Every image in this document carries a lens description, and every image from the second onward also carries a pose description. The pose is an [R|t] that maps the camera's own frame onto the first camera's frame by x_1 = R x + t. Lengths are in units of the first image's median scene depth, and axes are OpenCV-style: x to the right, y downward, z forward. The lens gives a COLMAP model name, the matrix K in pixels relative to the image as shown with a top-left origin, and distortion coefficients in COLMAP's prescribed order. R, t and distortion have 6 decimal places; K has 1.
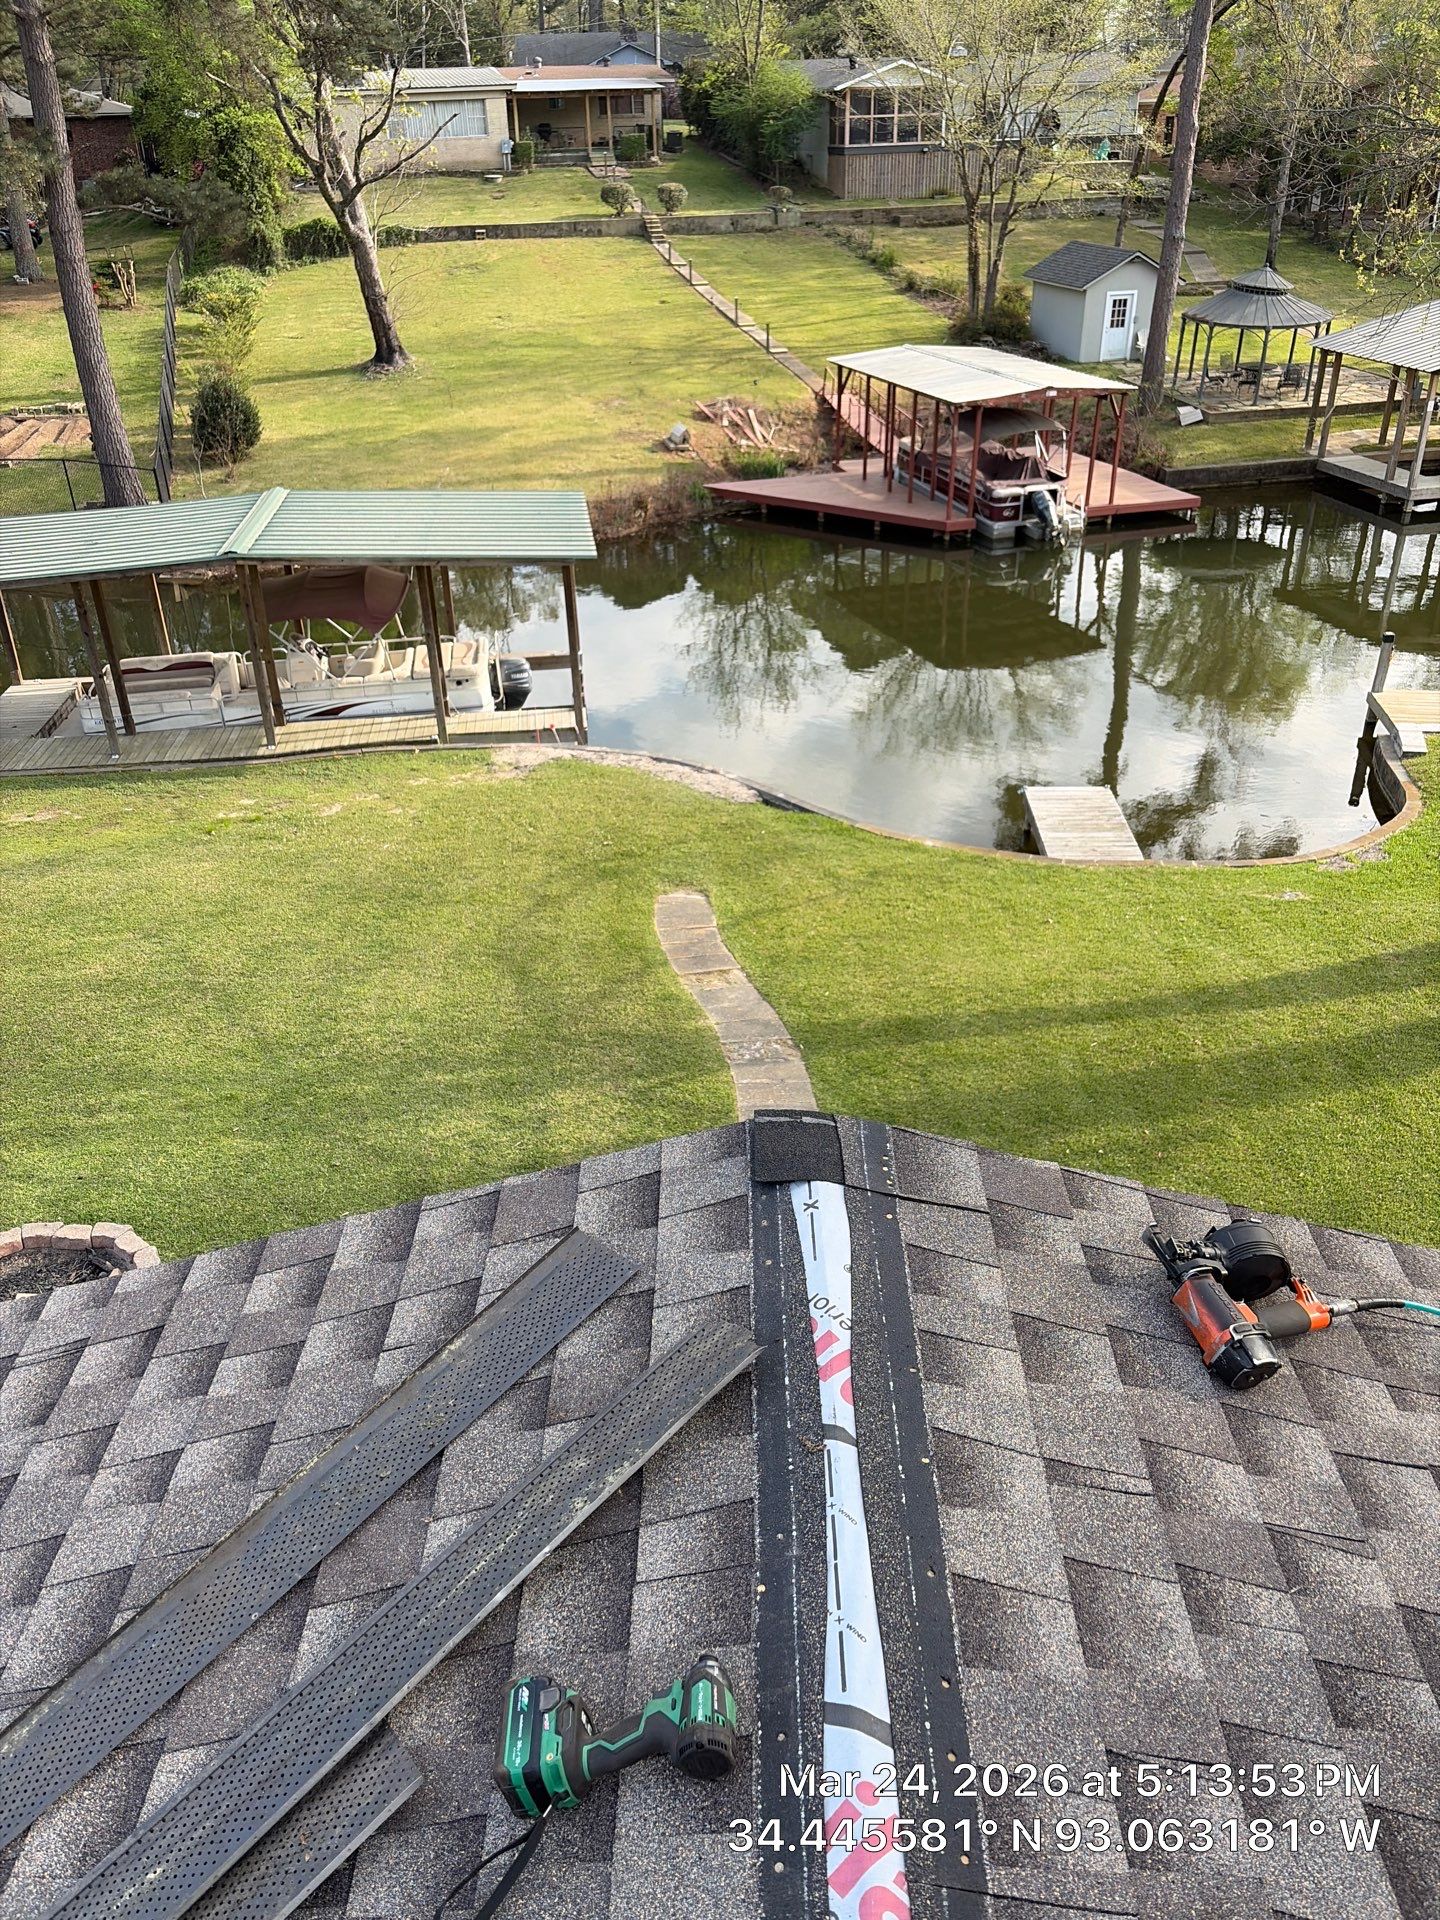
lens RADIAL K [[1449.4, 0, 717.7], [0, 1449.4, 972.3], [0, 0, 1]] dist [0.045510, -0.046314]
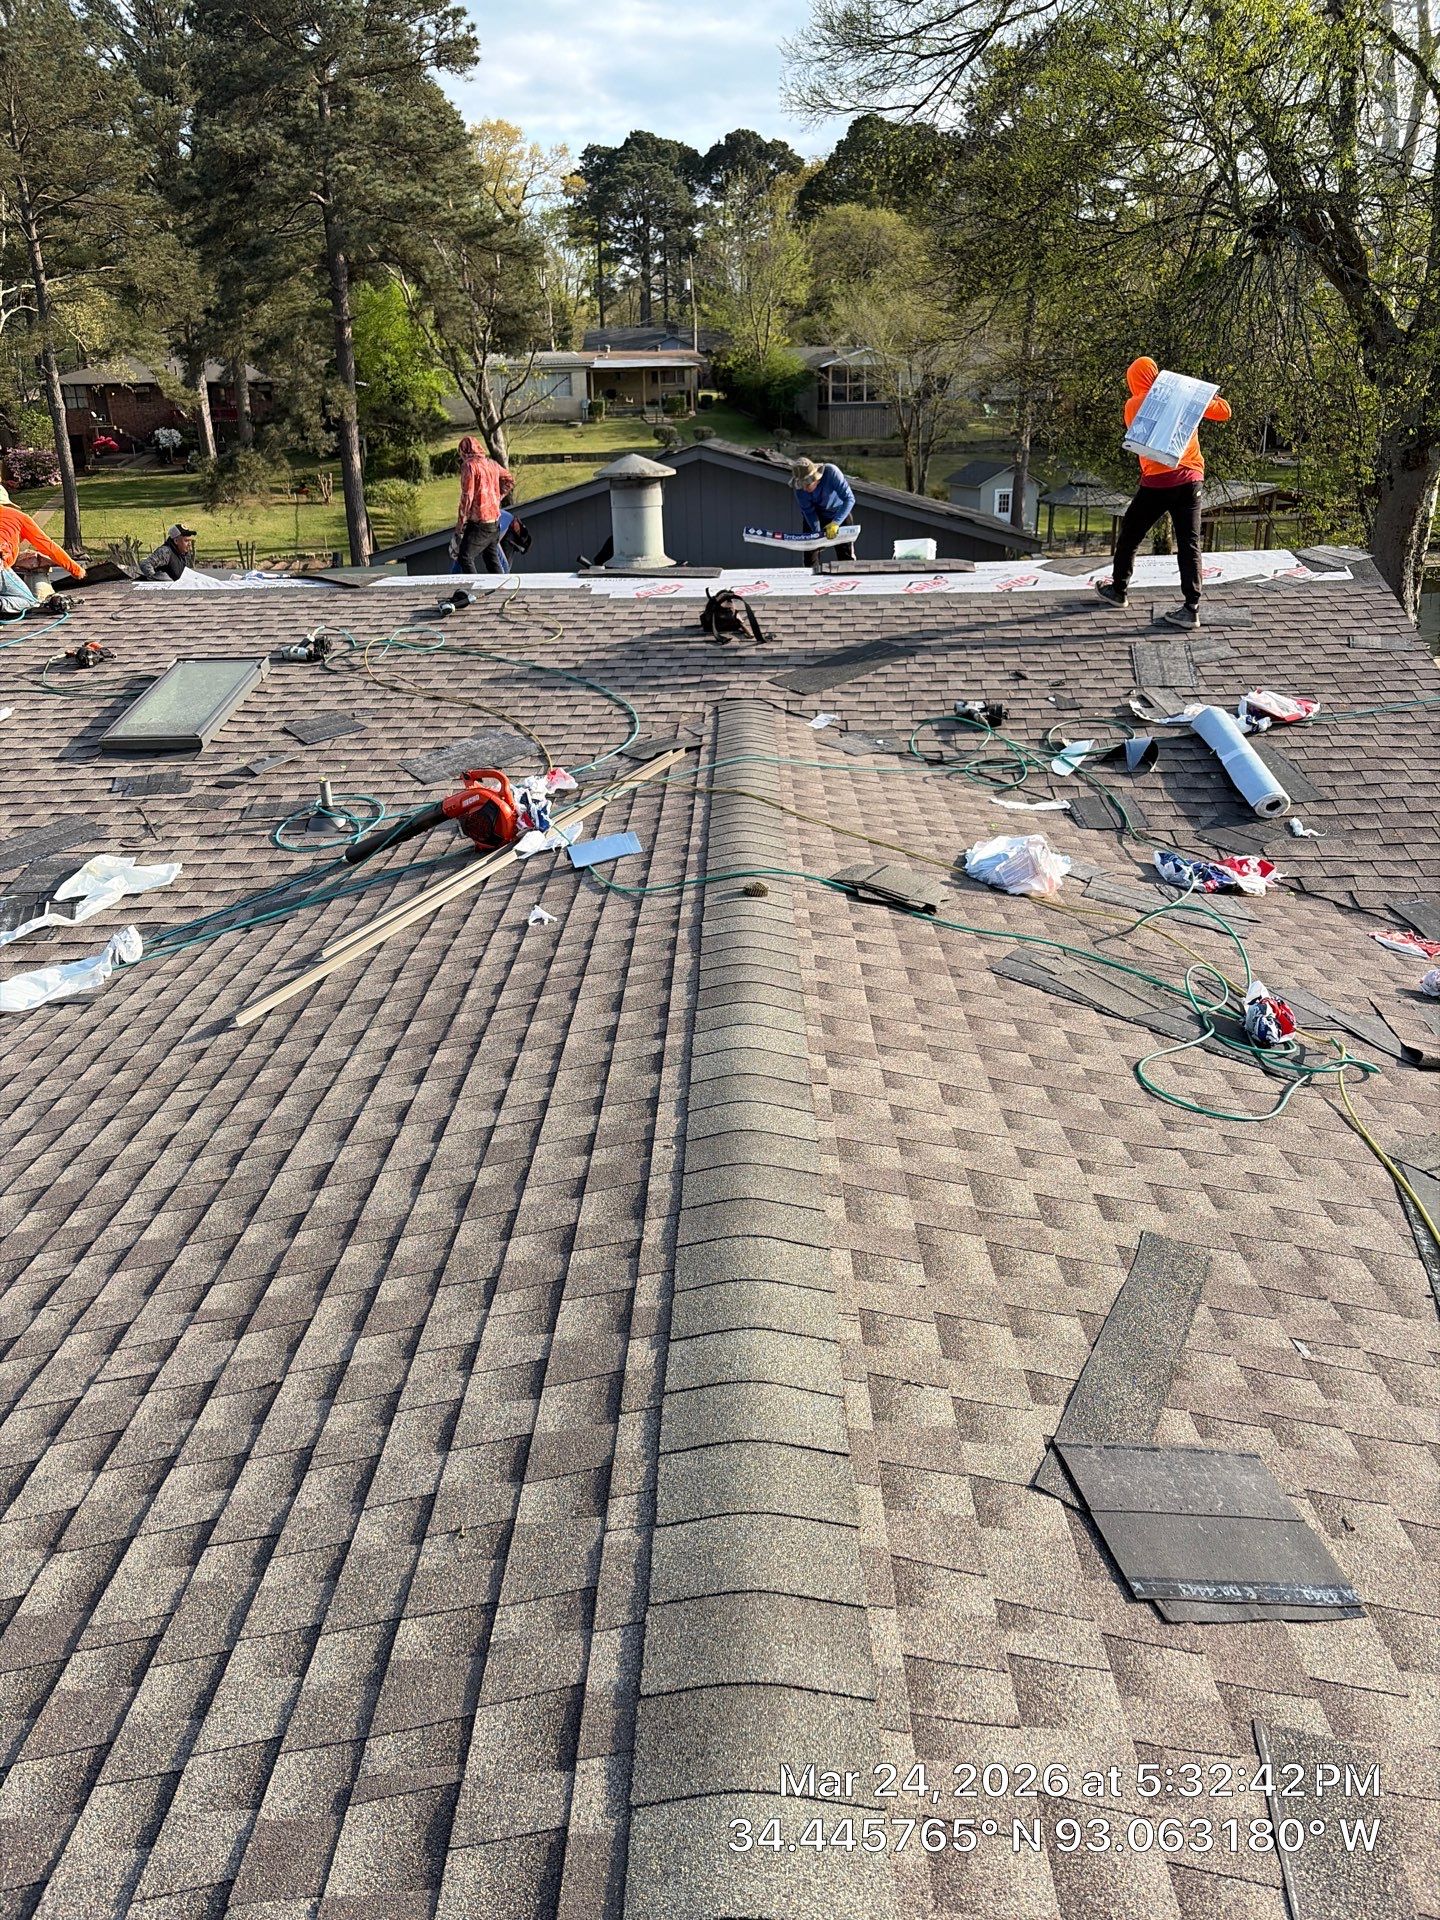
lens RADIAL K [[1449.4, 0, 722.9], [0, 1449.4, 947.8], [0, 0, 1]] dist [0.045510, -0.046314]
pose [[0.999874, 0.007579, -0.013915, 0.009694], [-0.009793, 0.985963, -0.166676, 0.181018], [0.012456, 0.166791, 0.985914, -0.286583]]
